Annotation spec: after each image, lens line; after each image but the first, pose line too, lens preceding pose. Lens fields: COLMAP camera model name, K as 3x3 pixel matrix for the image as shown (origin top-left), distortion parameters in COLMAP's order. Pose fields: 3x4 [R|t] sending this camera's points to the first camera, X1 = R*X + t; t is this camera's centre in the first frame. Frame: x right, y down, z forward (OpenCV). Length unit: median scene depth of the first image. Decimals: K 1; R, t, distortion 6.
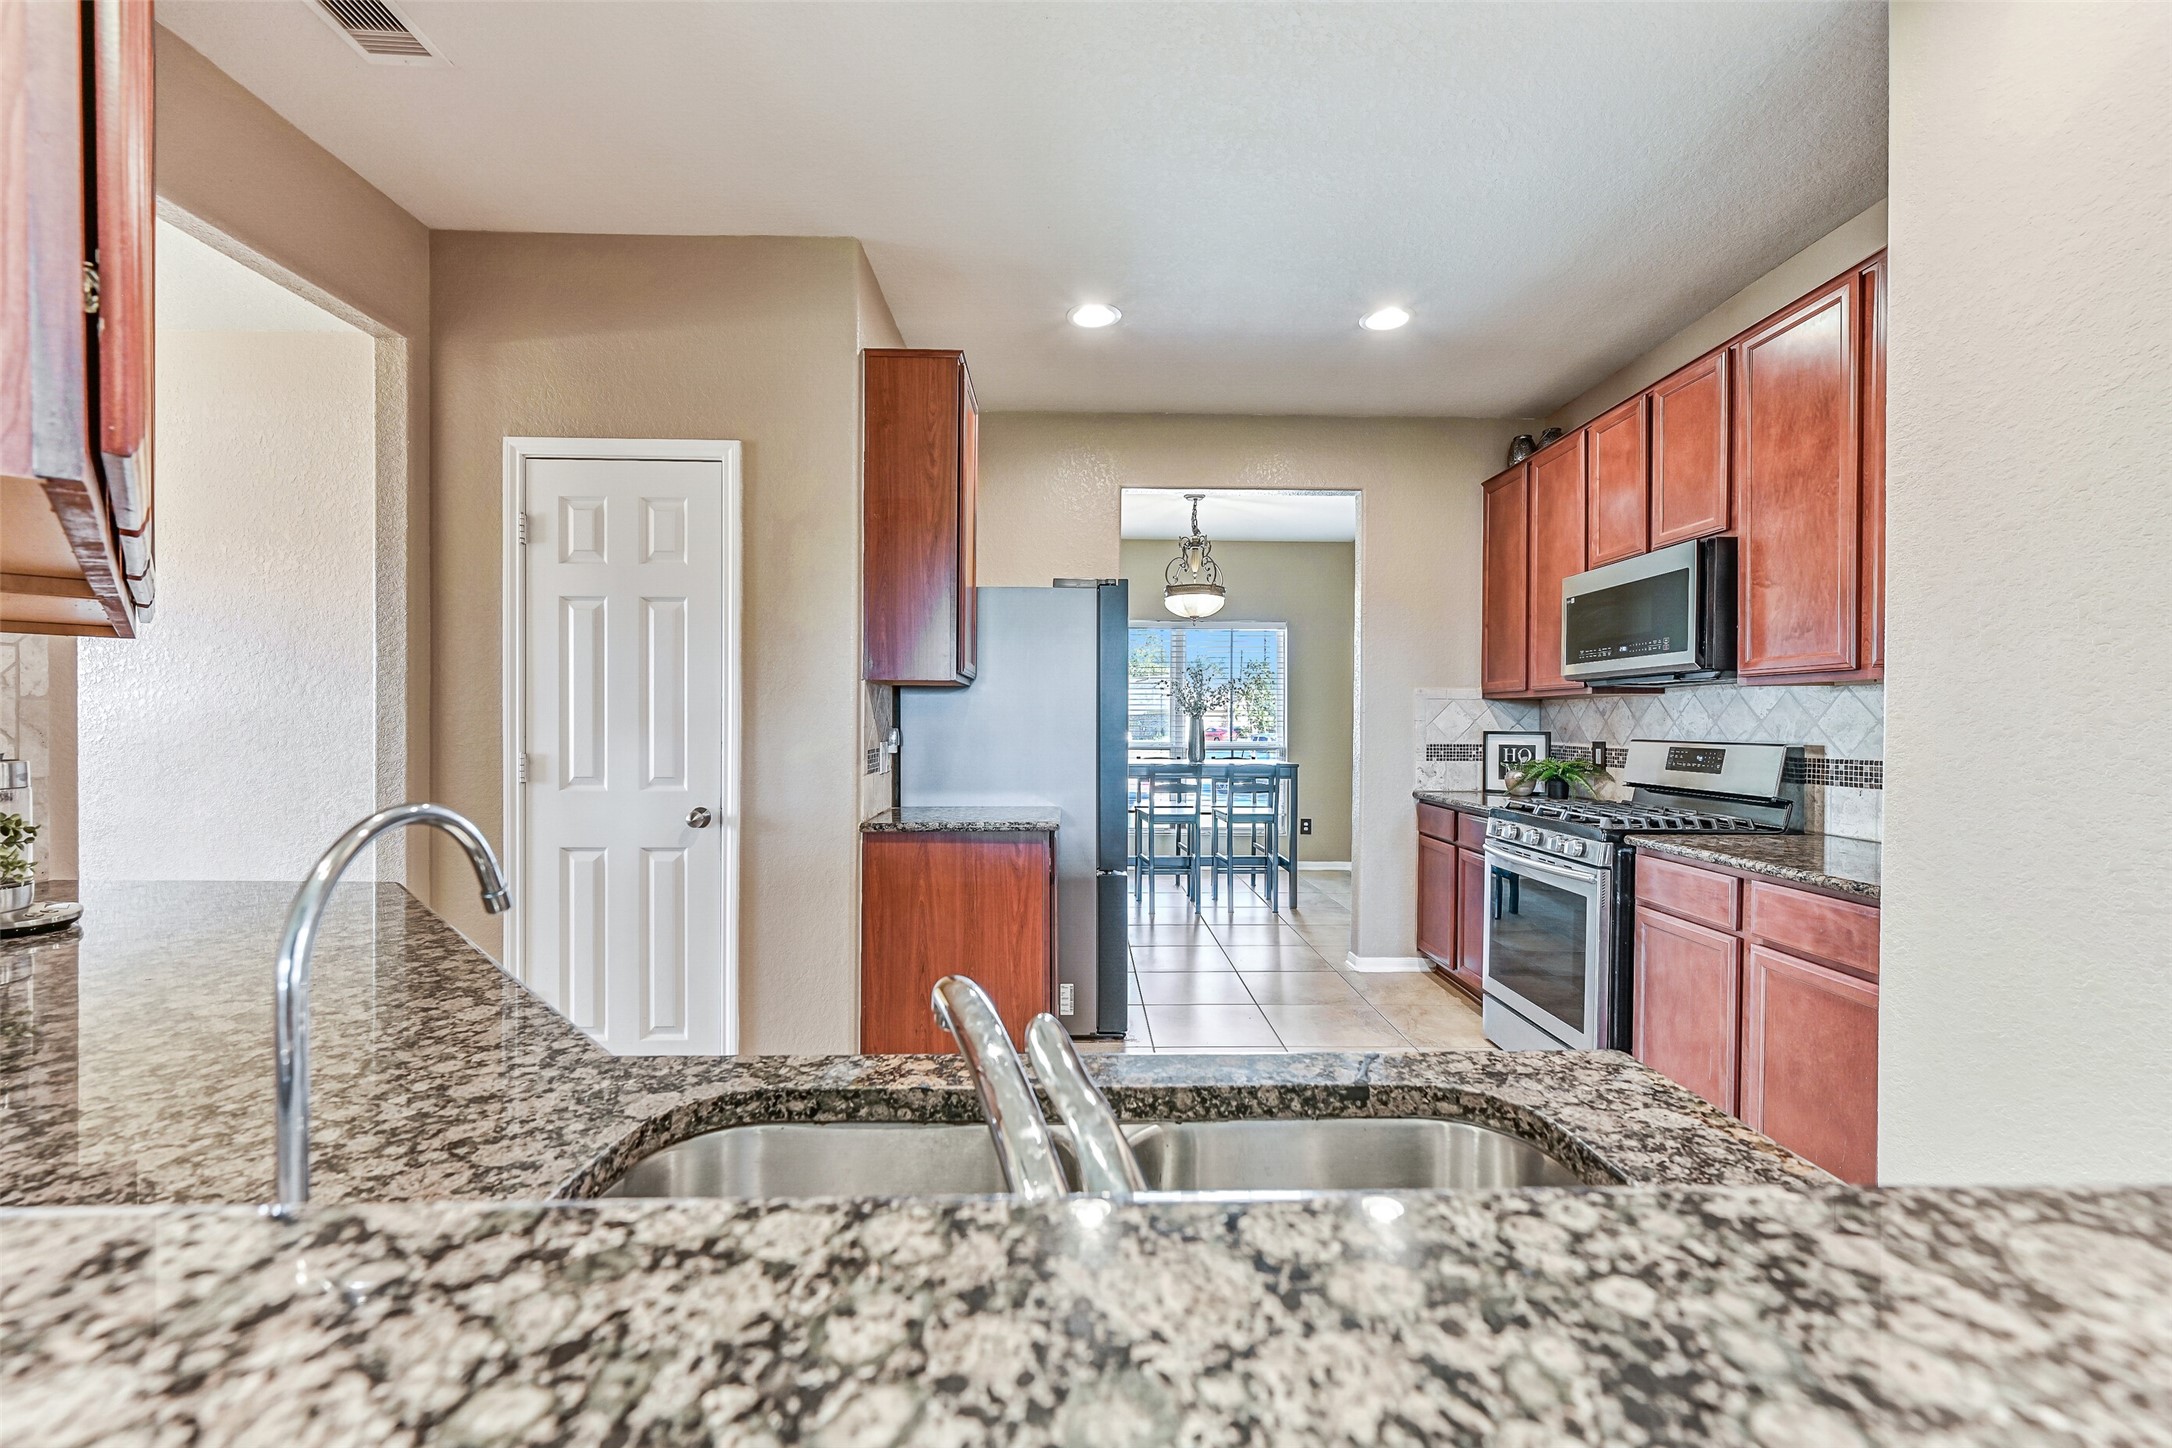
lens RADIAL K [[874.6, 0, 1090.3], [0, 874.6, 729.5], [0, 0, 1]] dist [-0.000308, -0.000029]
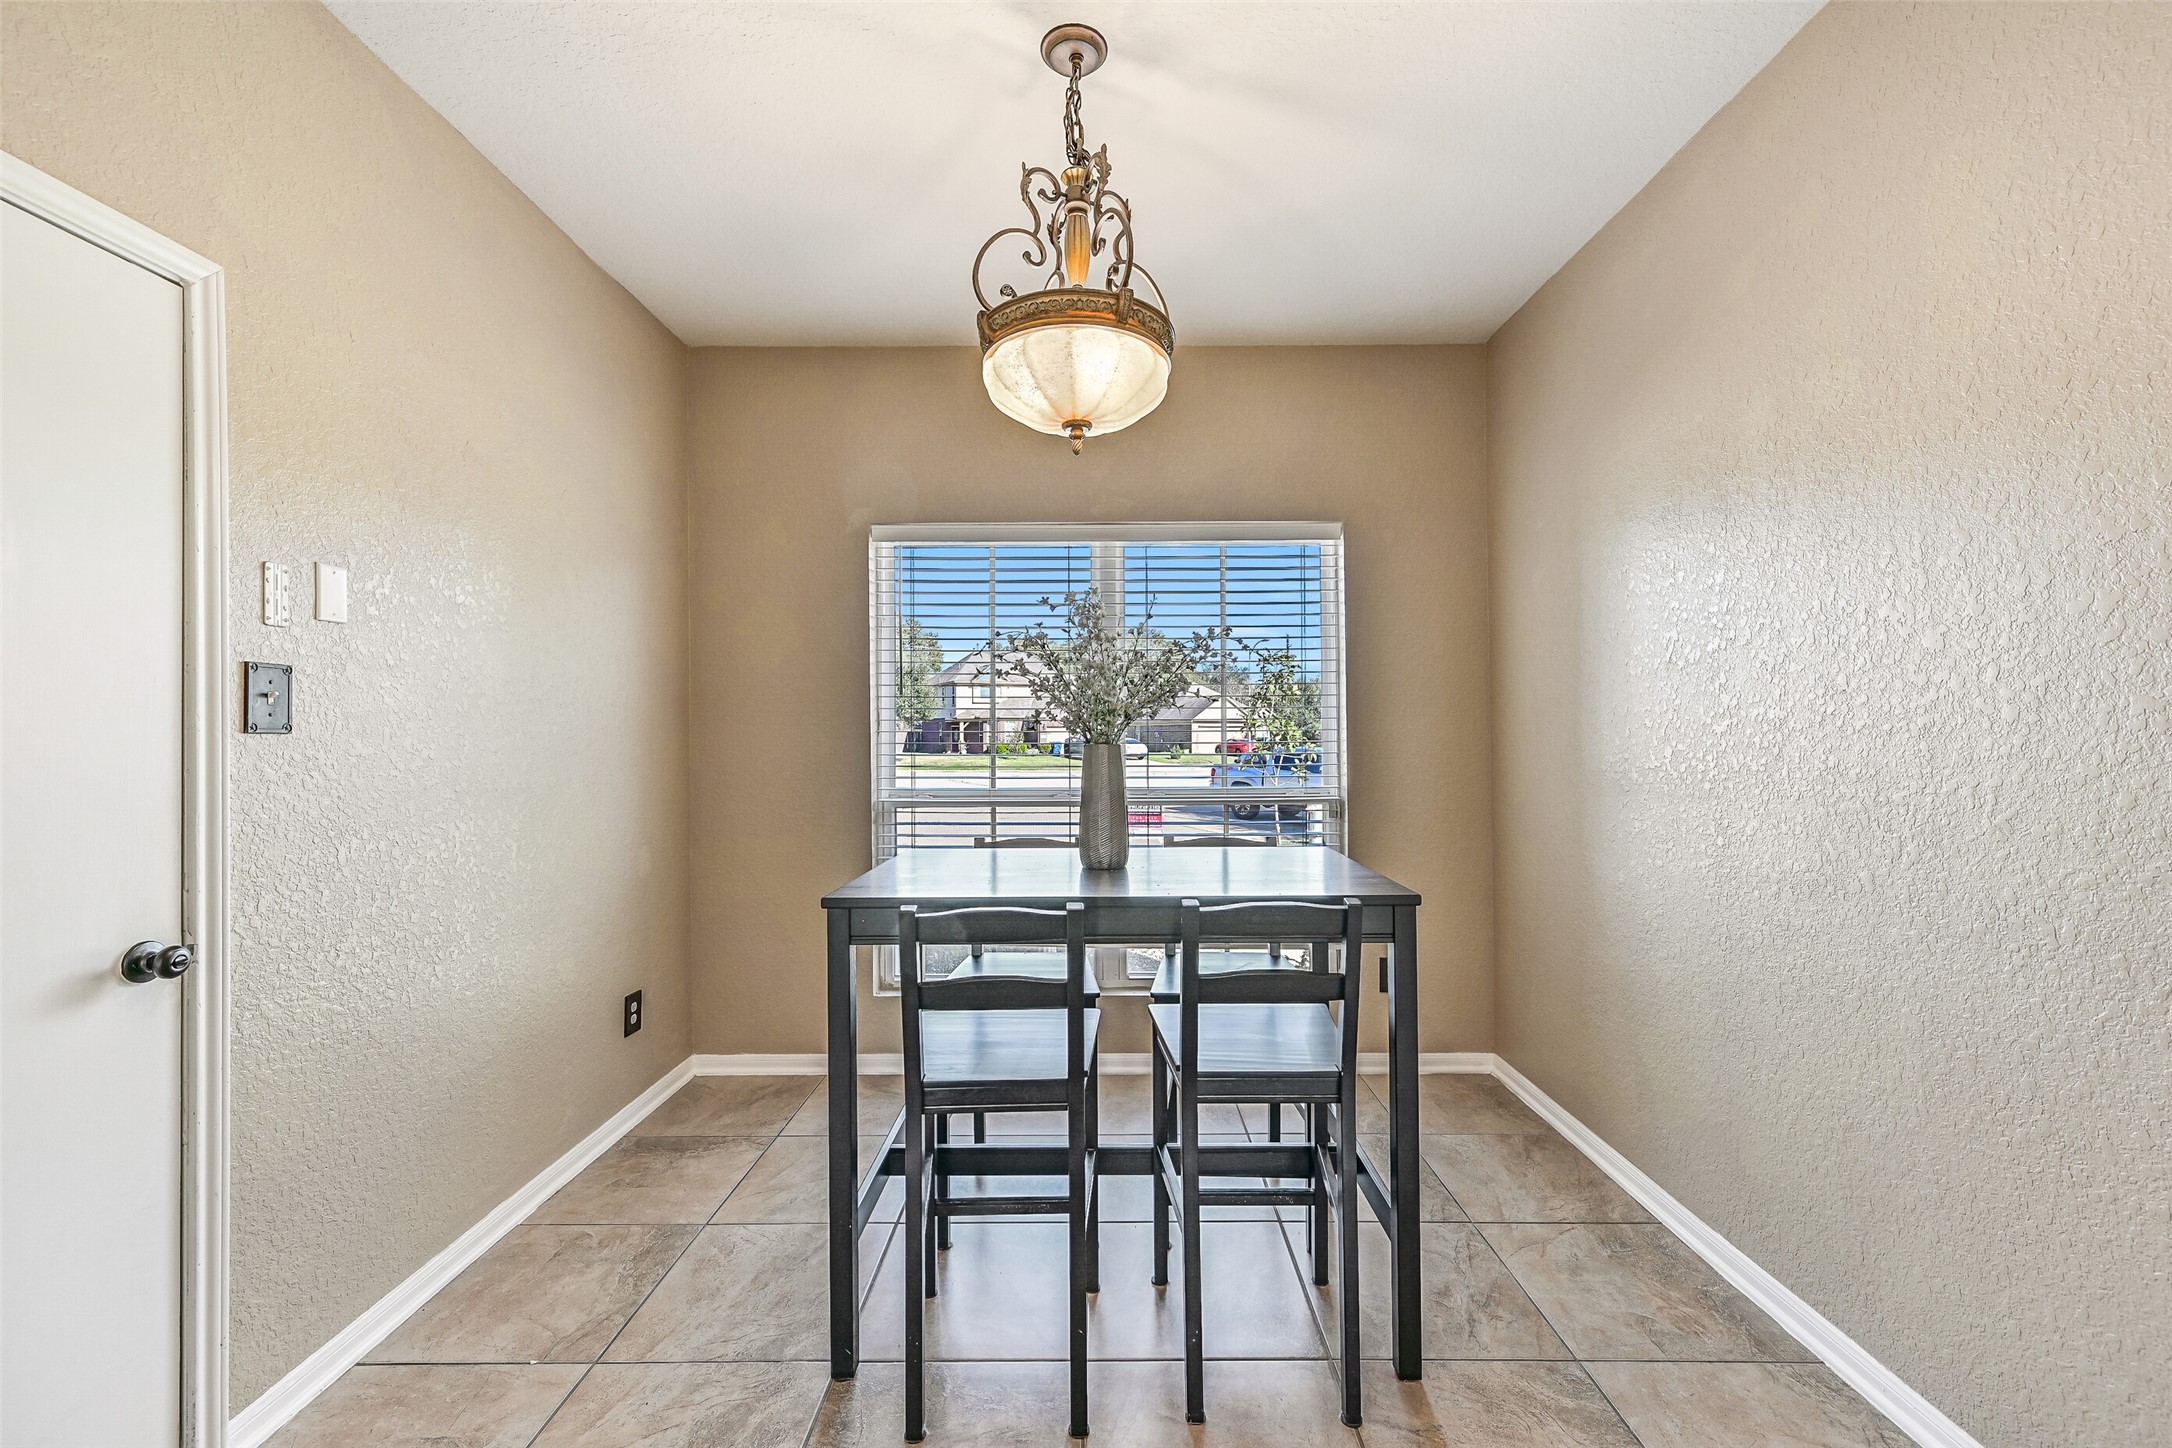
lens RADIAL K [[854.4, 0, 1089.5], [0, 854.4, 727.2], [0, 0, 1]] dist [0.000326, 0.000053]
pose [[0.999480, -0.008251, -0.031174, 0.274687], [0.007832, 0.999877, -0.013554, -0.030822], [0.031282, 0.013303, 0.999422, 1.435662]]
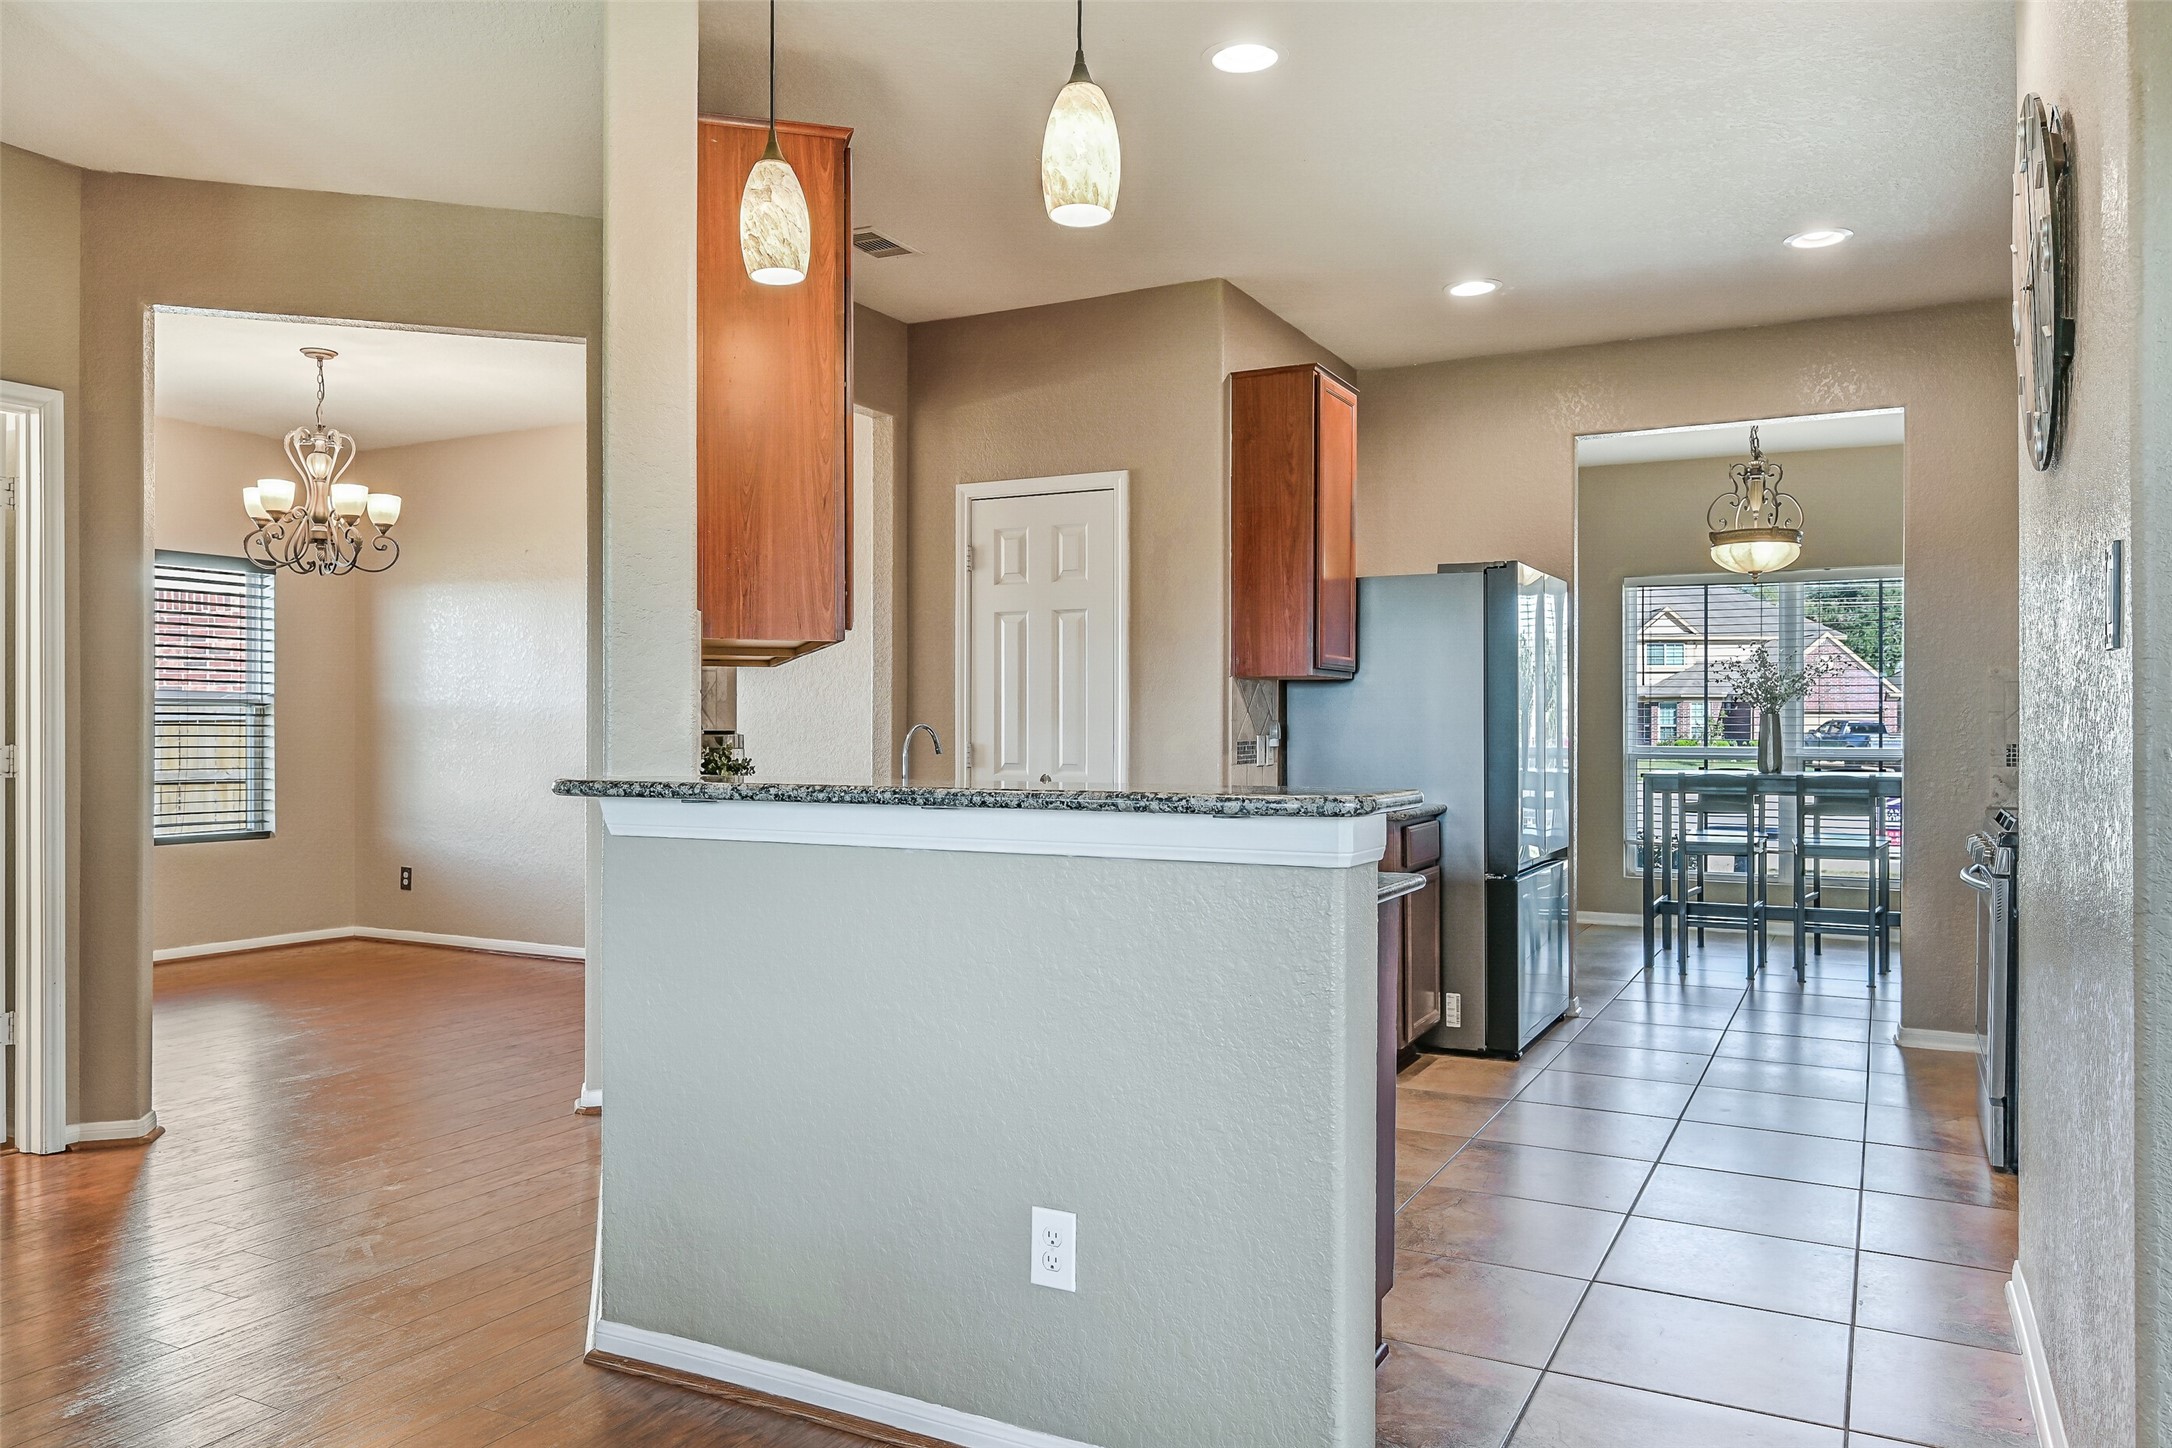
lens RADIAL K [[1460.4, 0, 1086.0], [0, 1460.4, 724.0], [0, 0, 1]] dist [0.000366, 0.000215]
pose [[0.872529, -0.004128, -0.488544, 0.467946], [-0.001547, 0.999936, -0.011212, 0.022545], [0.488559, 0.010538, 0.872467, -0.666889]]
